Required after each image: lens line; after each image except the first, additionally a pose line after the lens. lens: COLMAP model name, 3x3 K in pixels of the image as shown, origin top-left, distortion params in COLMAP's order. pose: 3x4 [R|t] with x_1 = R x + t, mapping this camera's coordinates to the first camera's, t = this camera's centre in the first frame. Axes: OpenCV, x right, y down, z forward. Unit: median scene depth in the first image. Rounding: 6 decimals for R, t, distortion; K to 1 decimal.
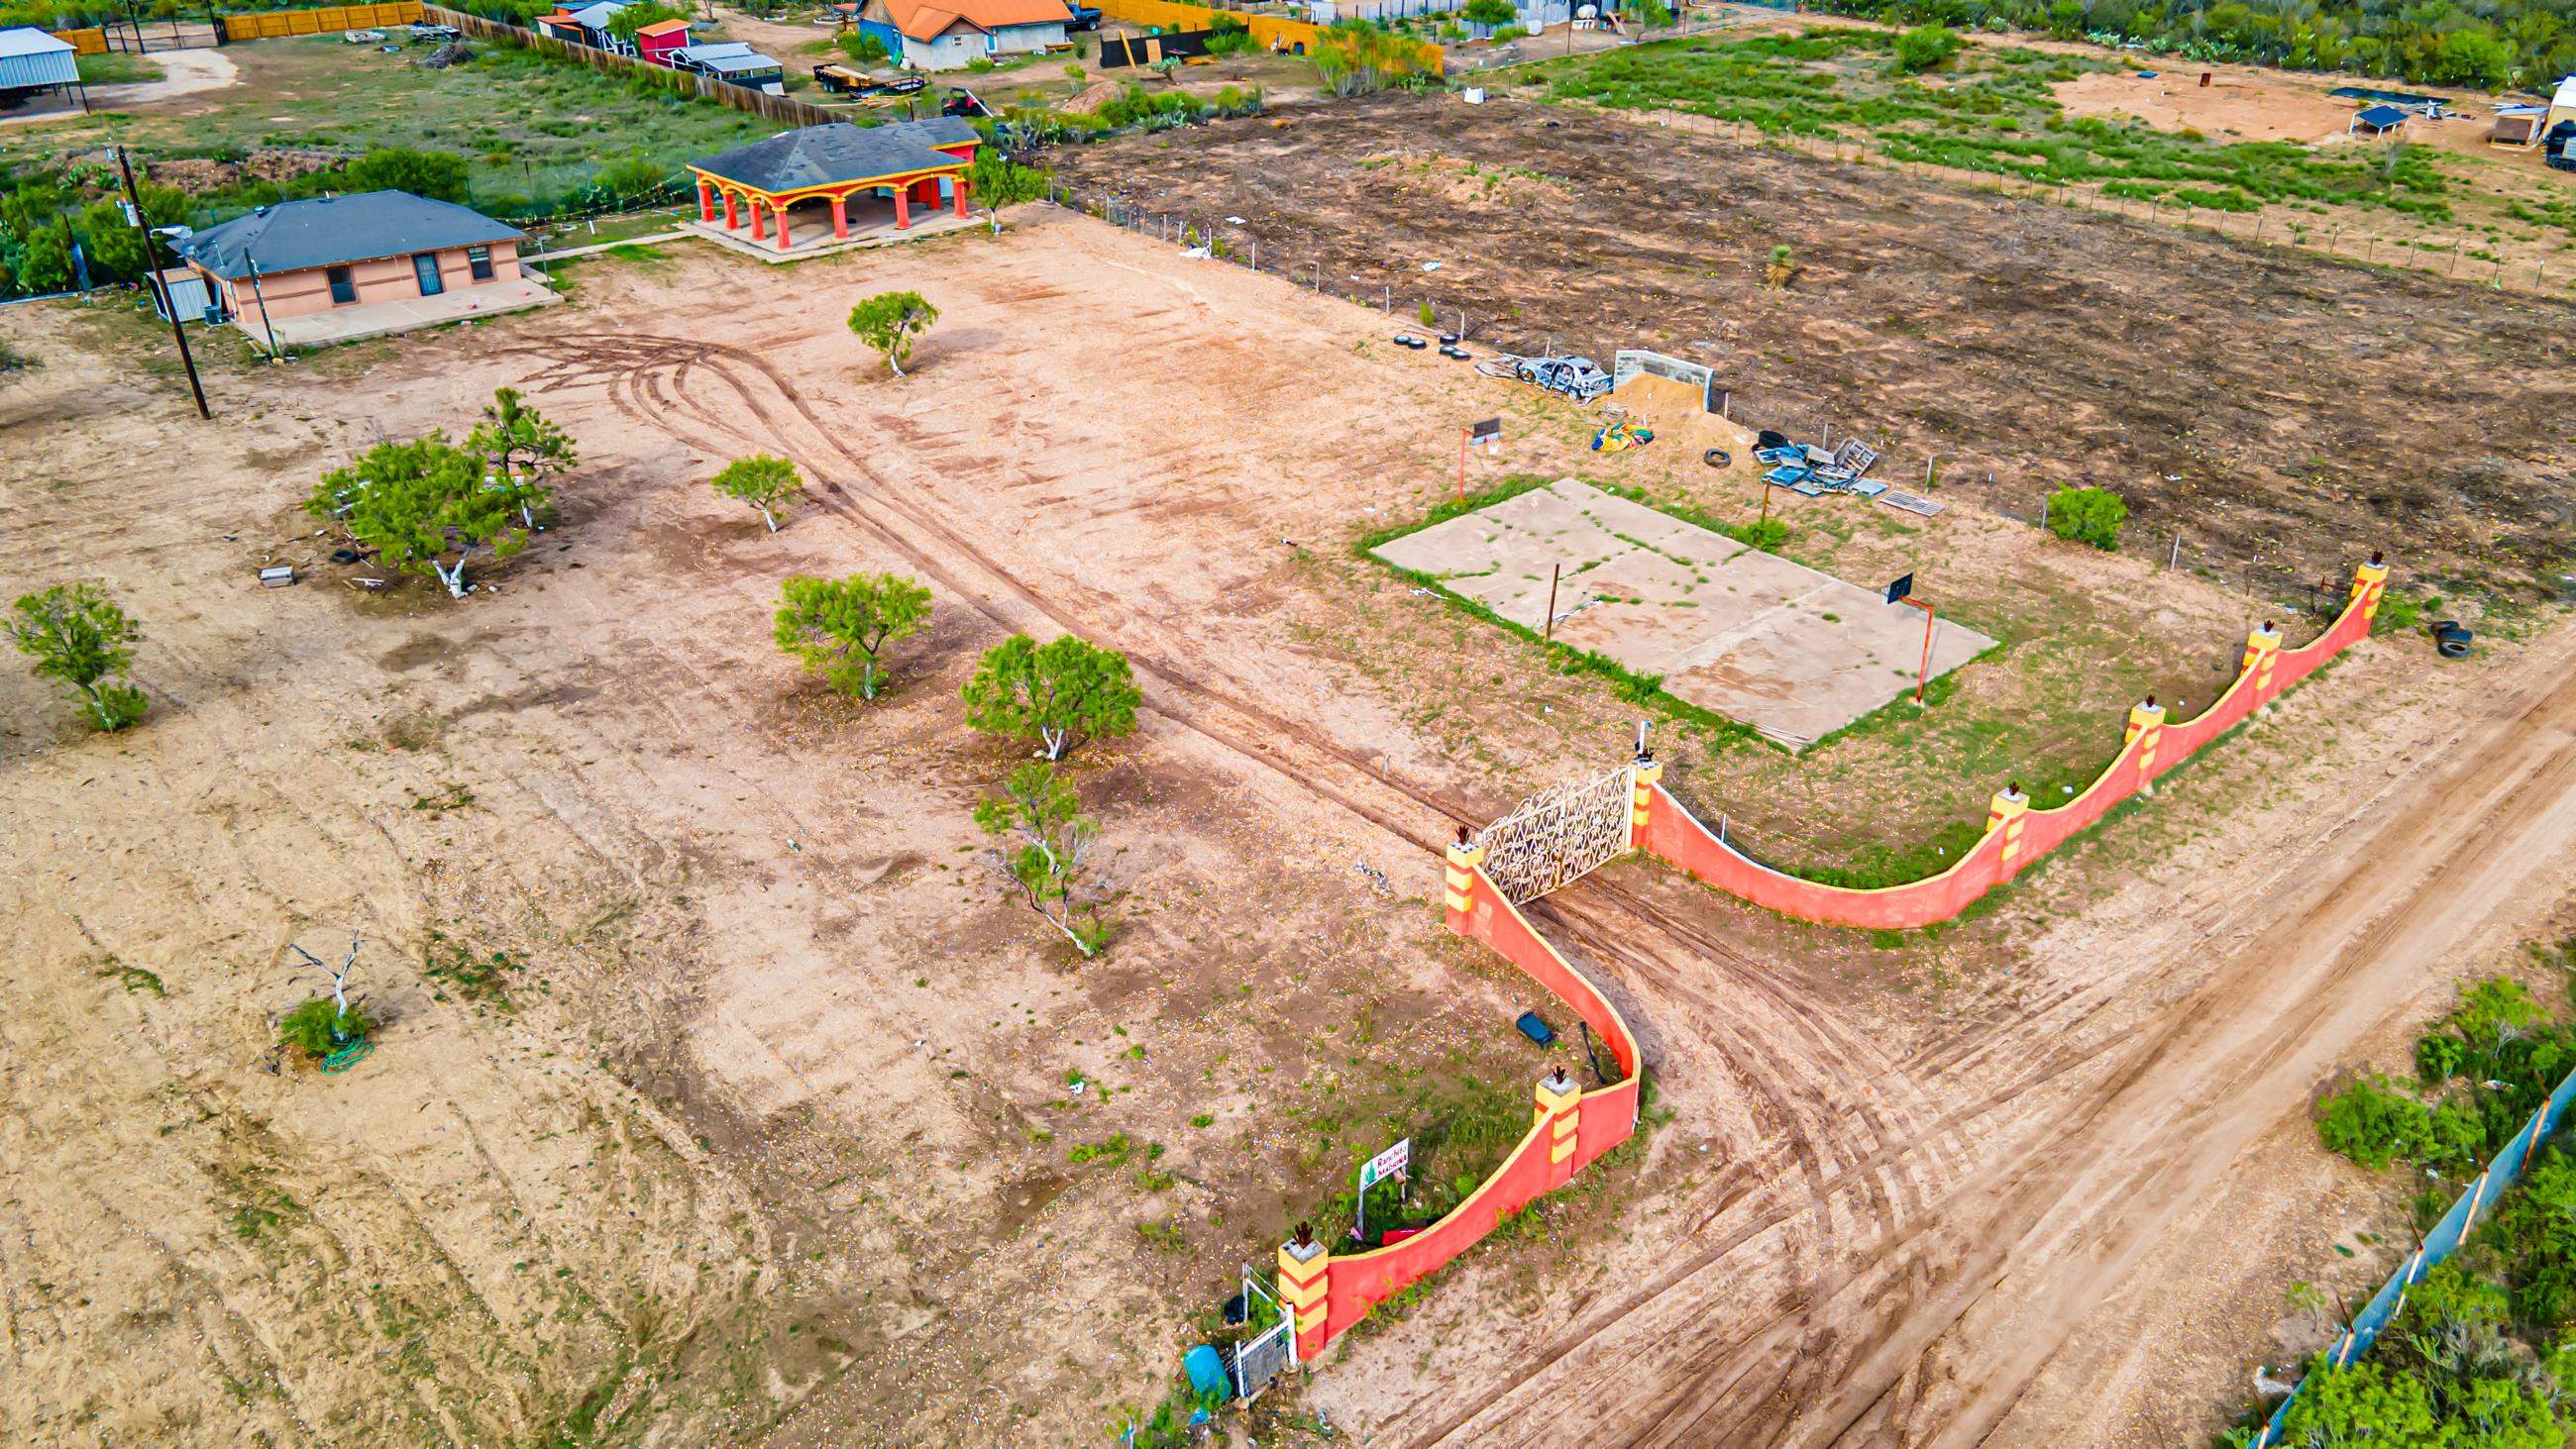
lens RADIAL K [[1882.6, 0, 1281.1], [0, 1882.6, 719.2], [0, 0, 1]] dist [0.025847, 0.008237]
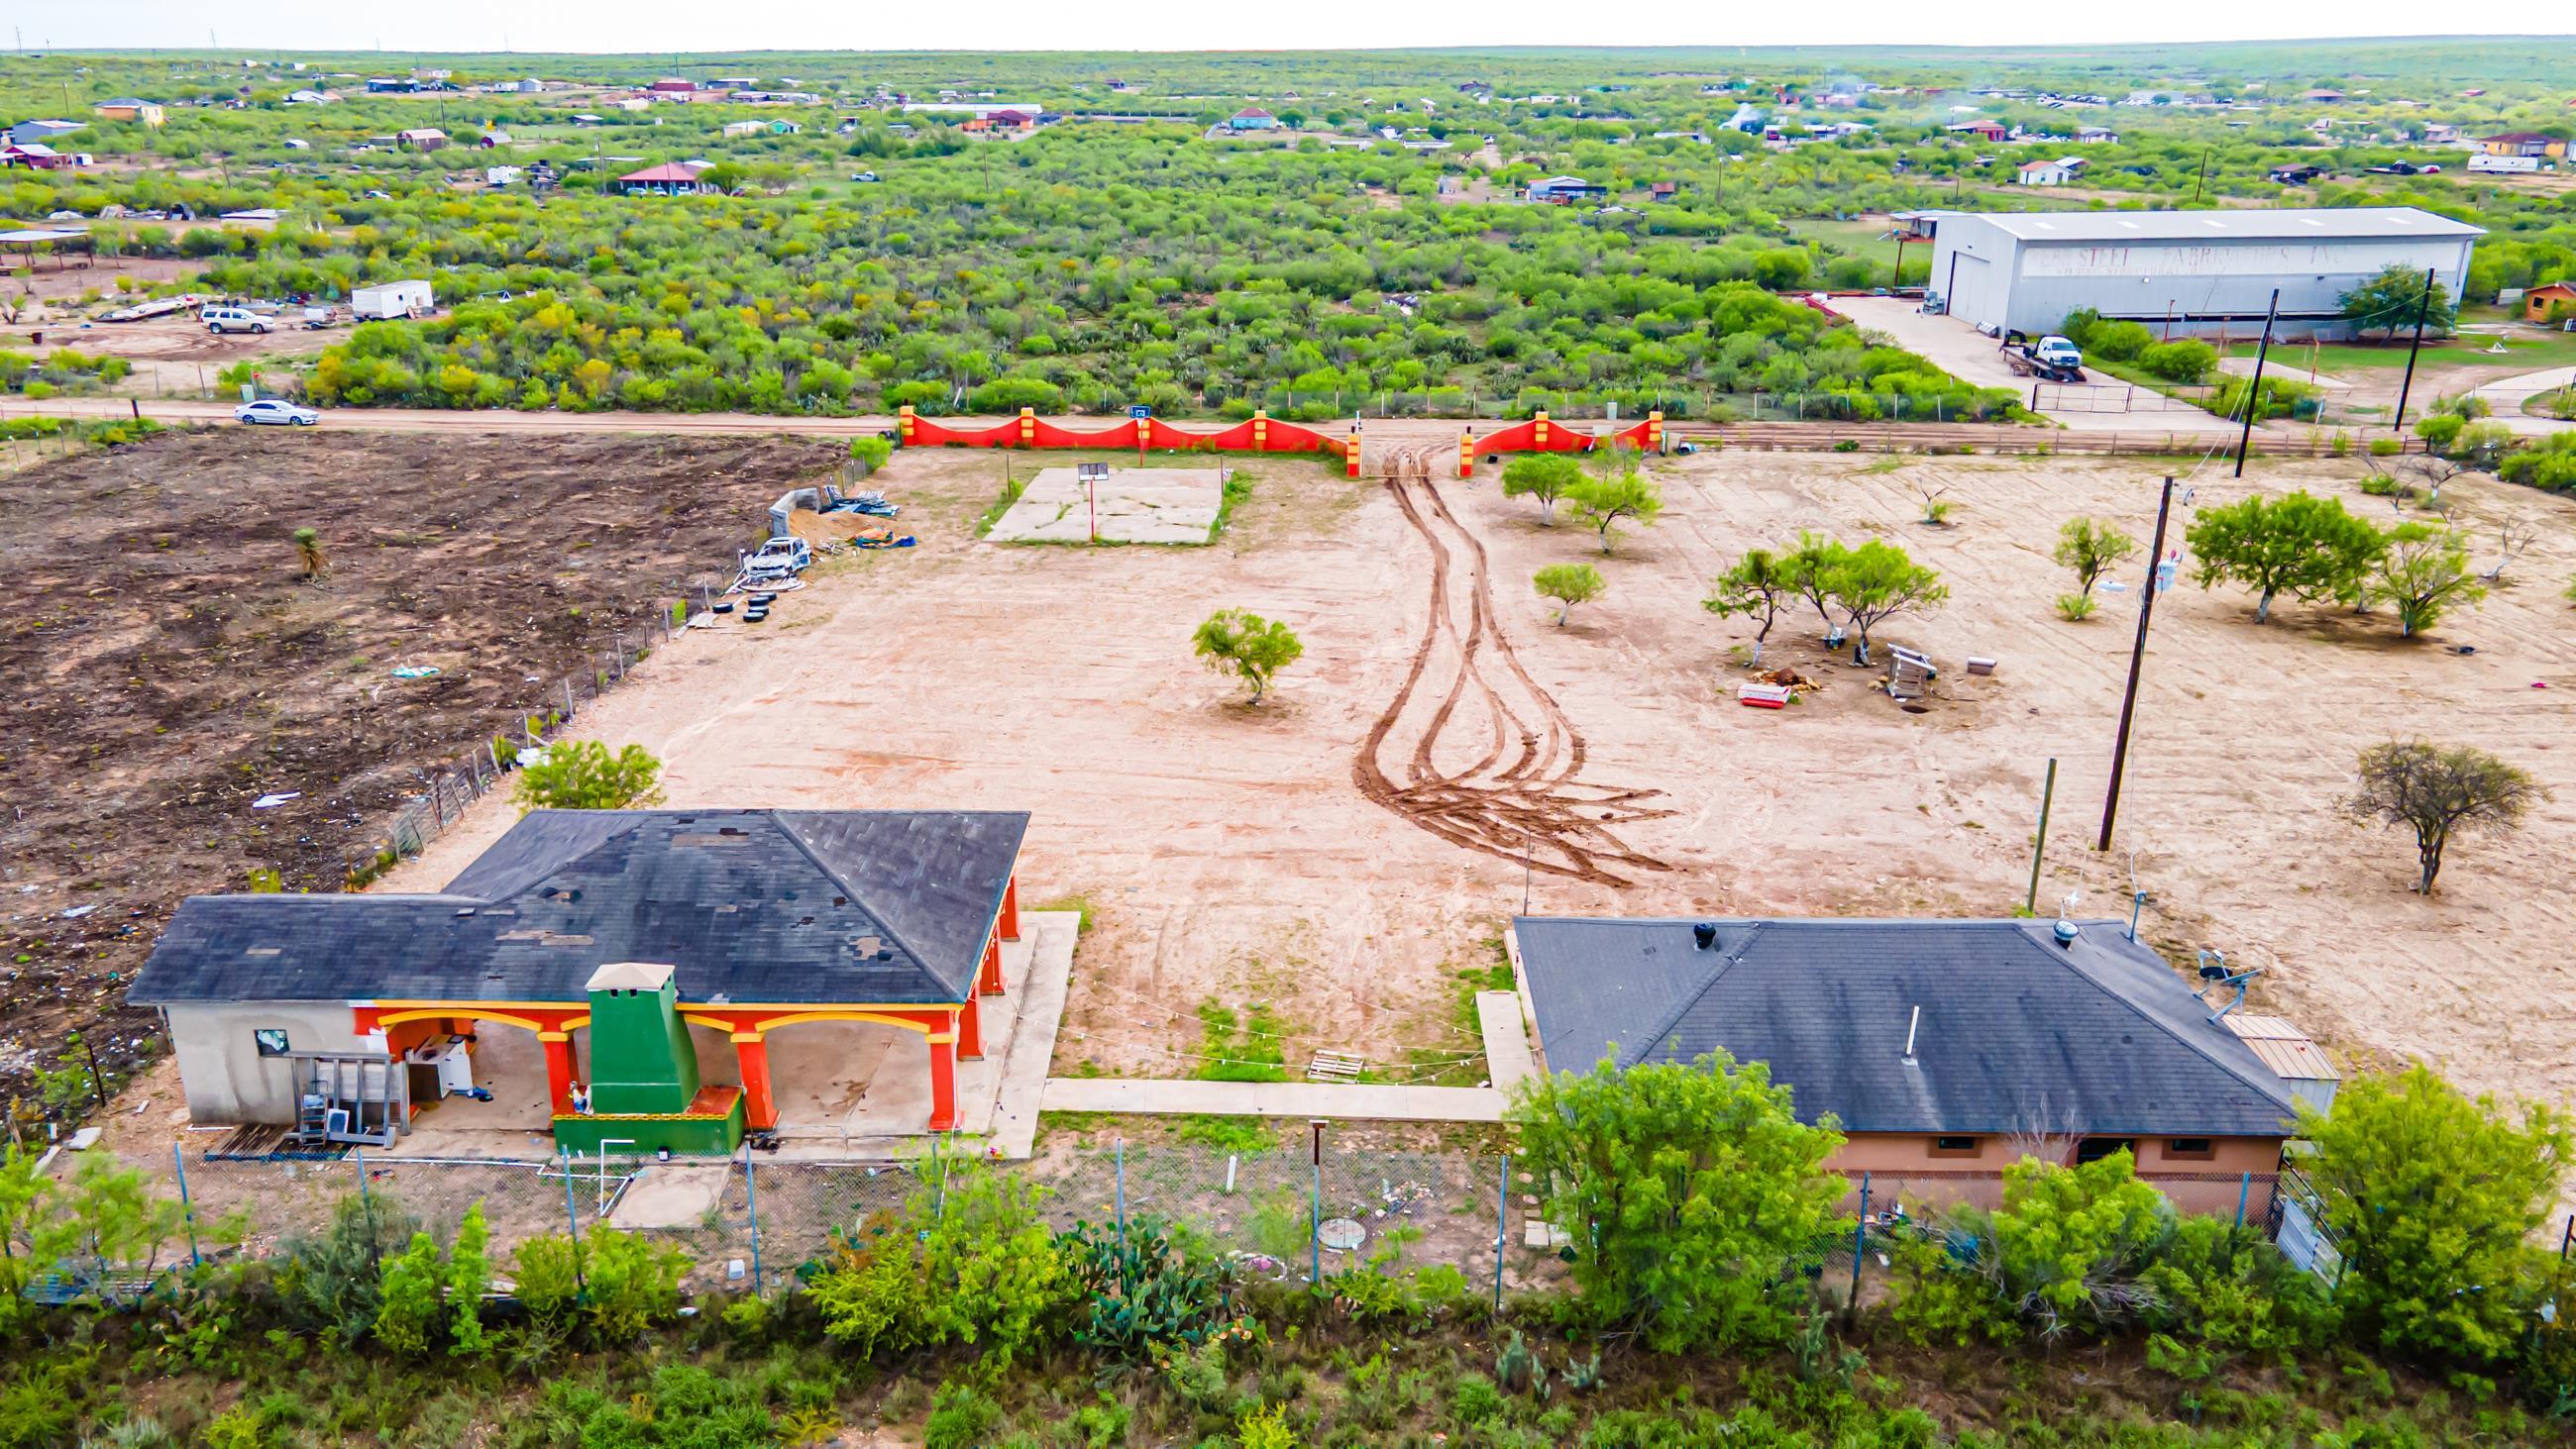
lens RADIAL K [[1882.6, 0, 1277.7], [0, 1882.6, 727.2], [0, 0, 1]] dist [0.025847, 0.008237]
pose [[-0.743898, -0.221171, 0.630634, -0.748353], [0.311409, 0.720218, 0.619928, -0.697351], [-0.591304, 0.657548, -0.466894, 1.438828]]
